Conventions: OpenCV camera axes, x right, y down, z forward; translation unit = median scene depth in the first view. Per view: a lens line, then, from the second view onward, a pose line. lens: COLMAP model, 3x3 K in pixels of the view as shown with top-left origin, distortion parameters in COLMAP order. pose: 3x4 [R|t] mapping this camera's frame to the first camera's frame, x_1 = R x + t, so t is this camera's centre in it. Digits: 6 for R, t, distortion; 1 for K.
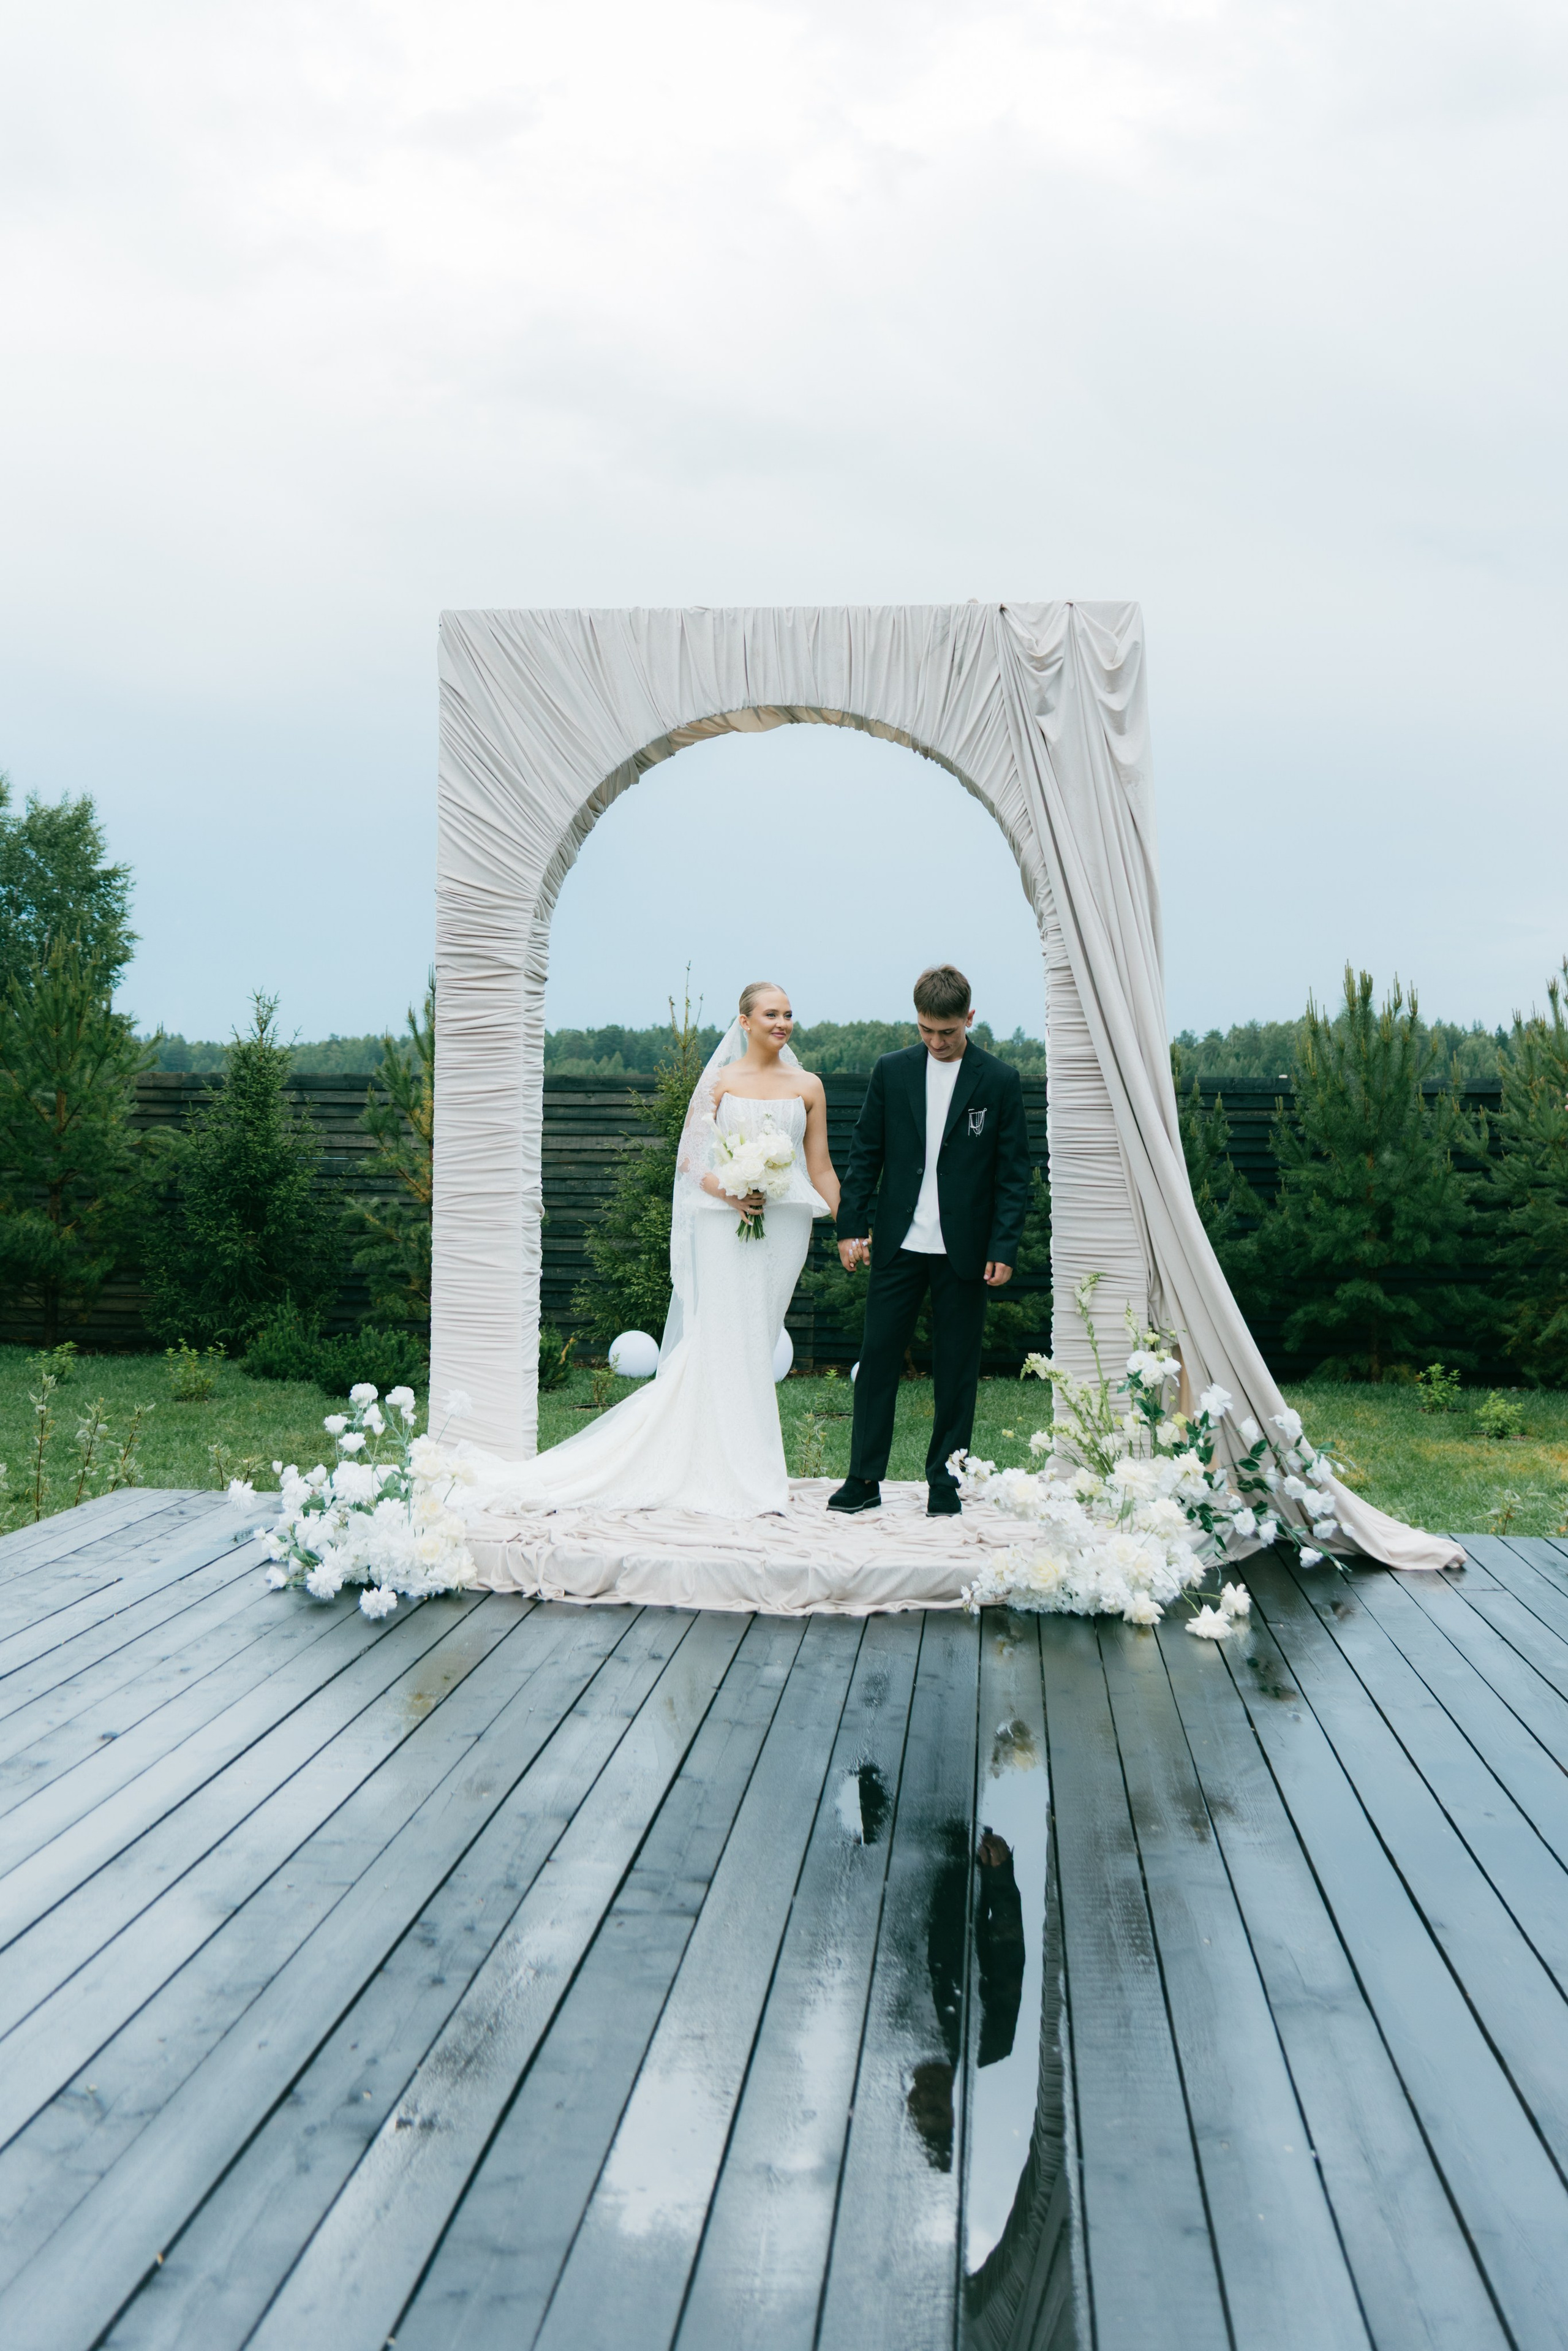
lens RADIAL K [[2180.9, 0, 786.6], [0, 2180.9, 896.9], [0, 0, 1]] dist [-0.004317, 0.008189]
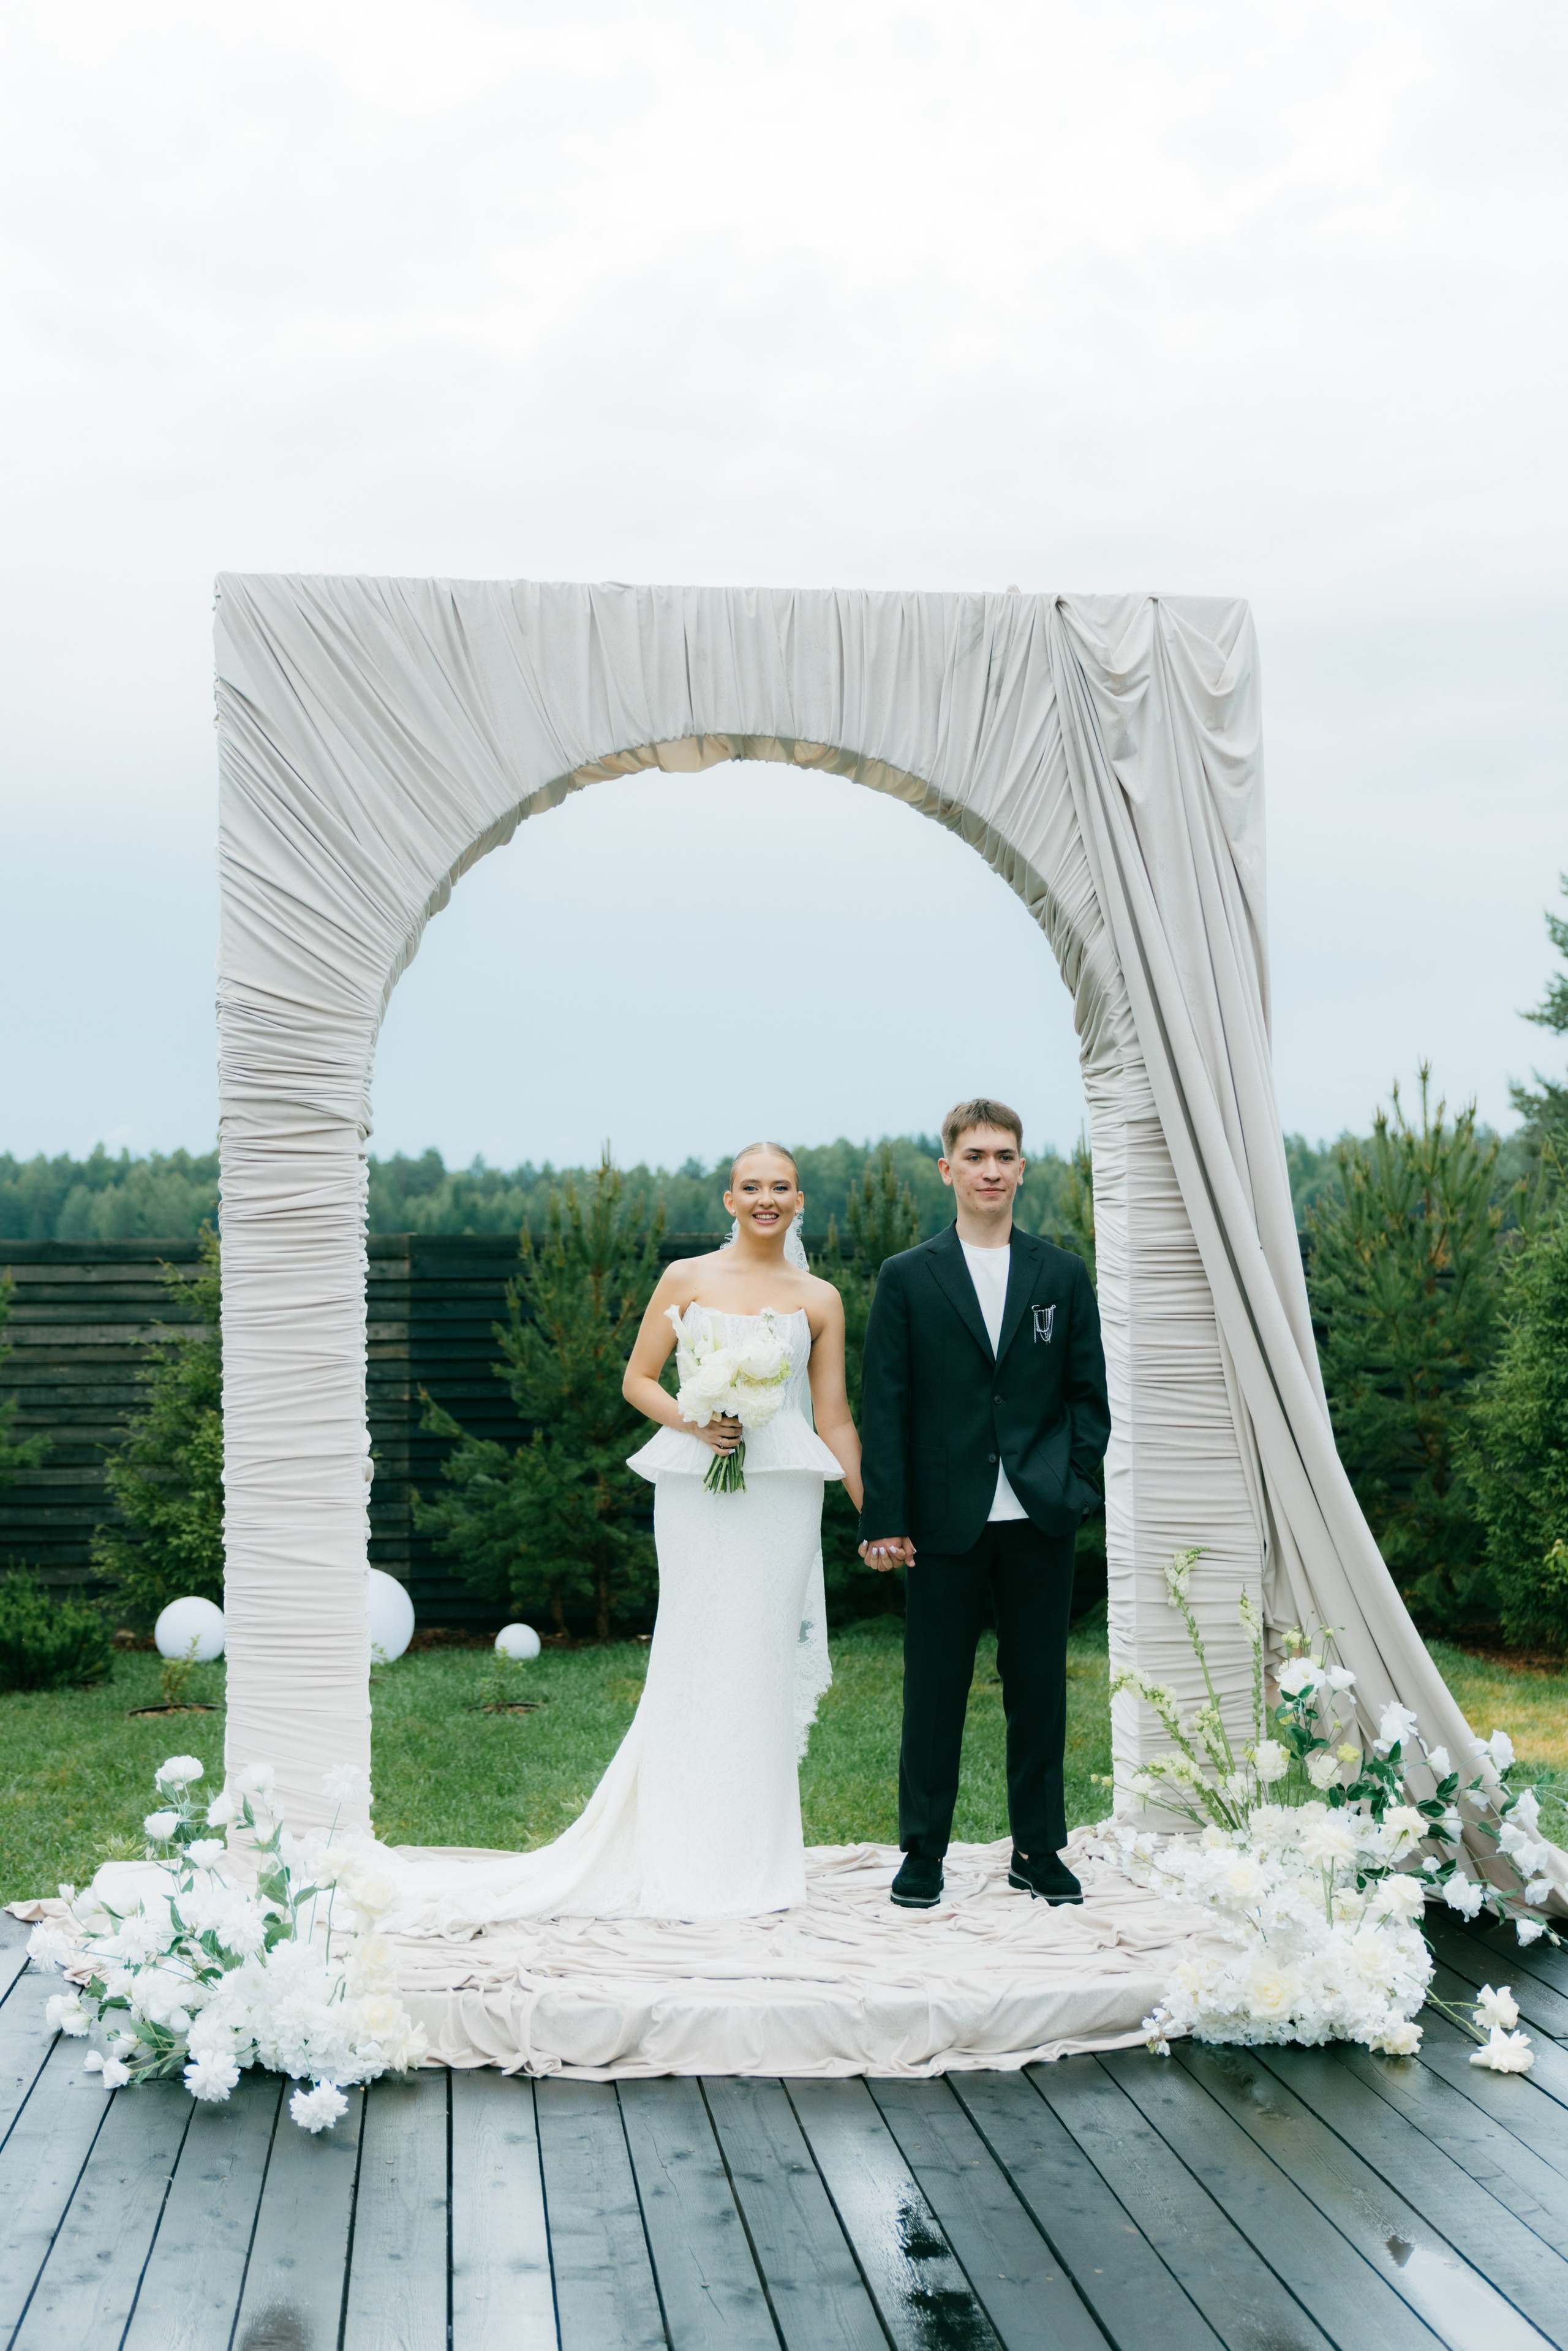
lens RADIAL K [[2846.5, 0, 784.0], [0, 2846.5, 1175.5], [0, 0, 1]] dist [0.011158, -0.064460]
pose [[0.977702, -0.005514, 0.209926, -0.177753], [-0.008642, 0.997752, 0.066455, -0.009677], [-0.209821, -0.066788, 0.975456, 0.122588]]
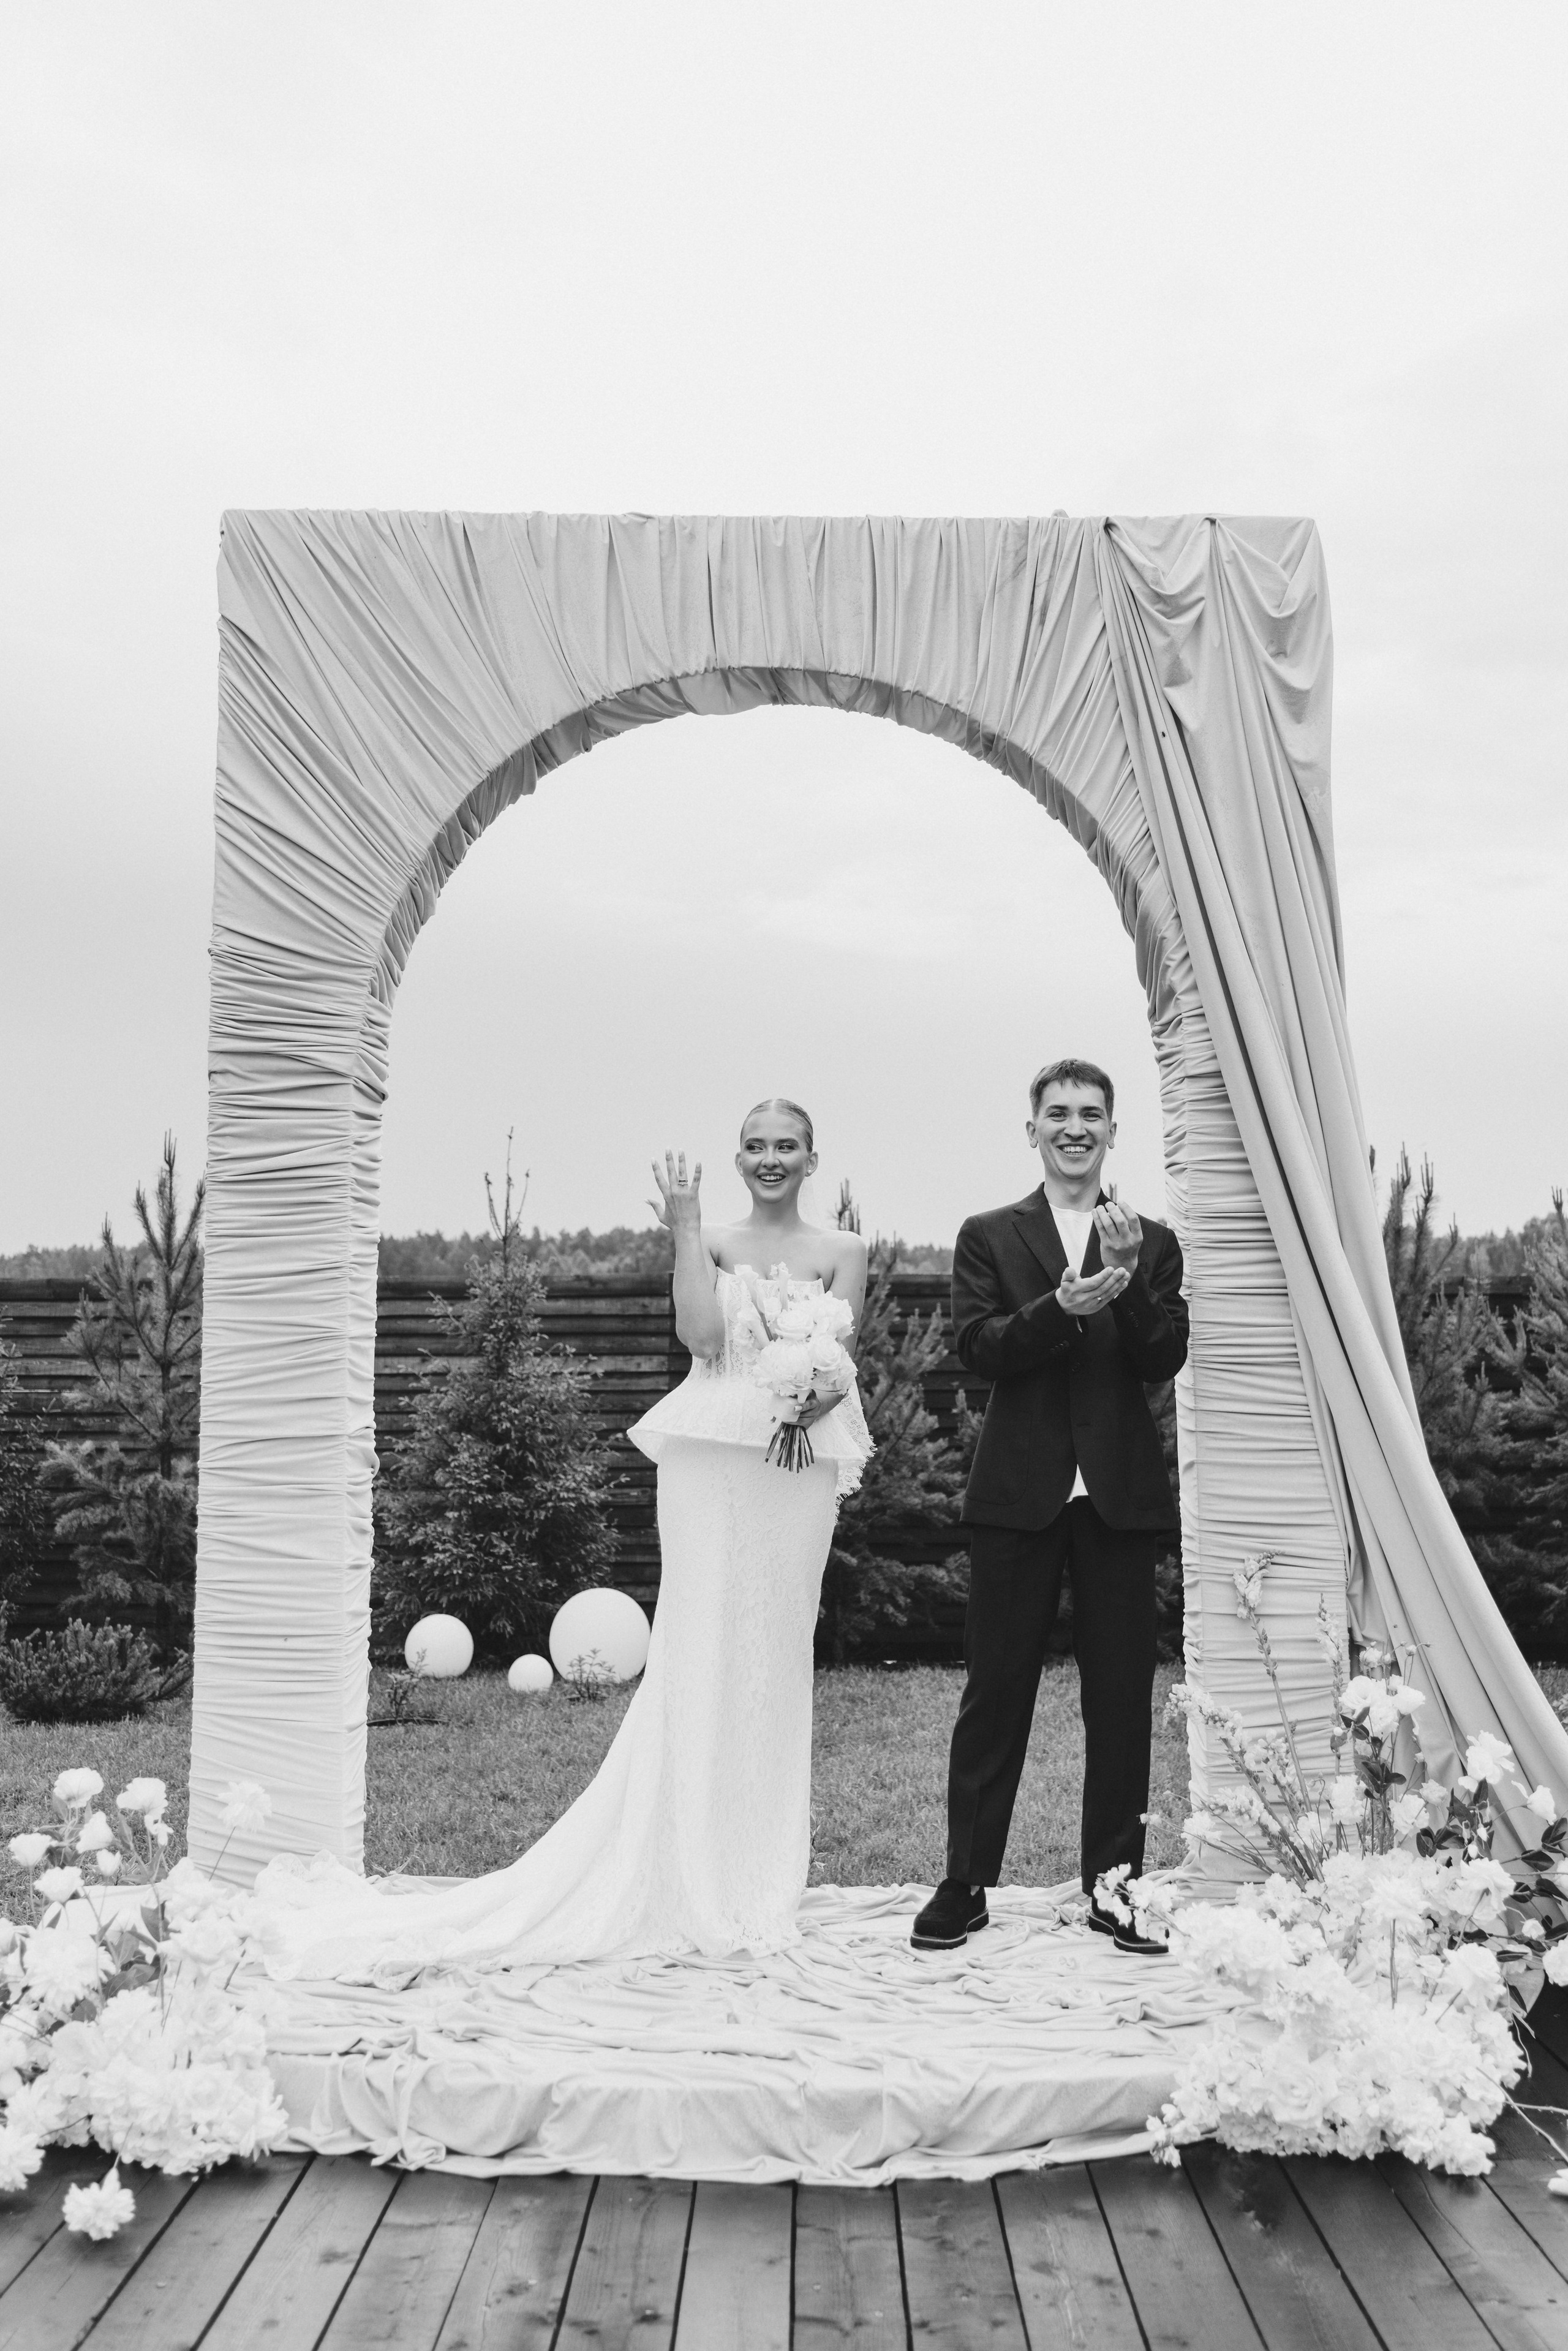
lens RADIAL K [[2498.2, 0, 863.3], [0, 2498.2, 998.2], [0, 0, 1]] dist [0.041558, -0.077345]
pose [[0.993469, 0.006763, 0.113899, -0.057706], [-0.002928, 0.999424, -0.033805, 0.034621], [-0.114062, 0.033251, 0.992917, 0.271383]]
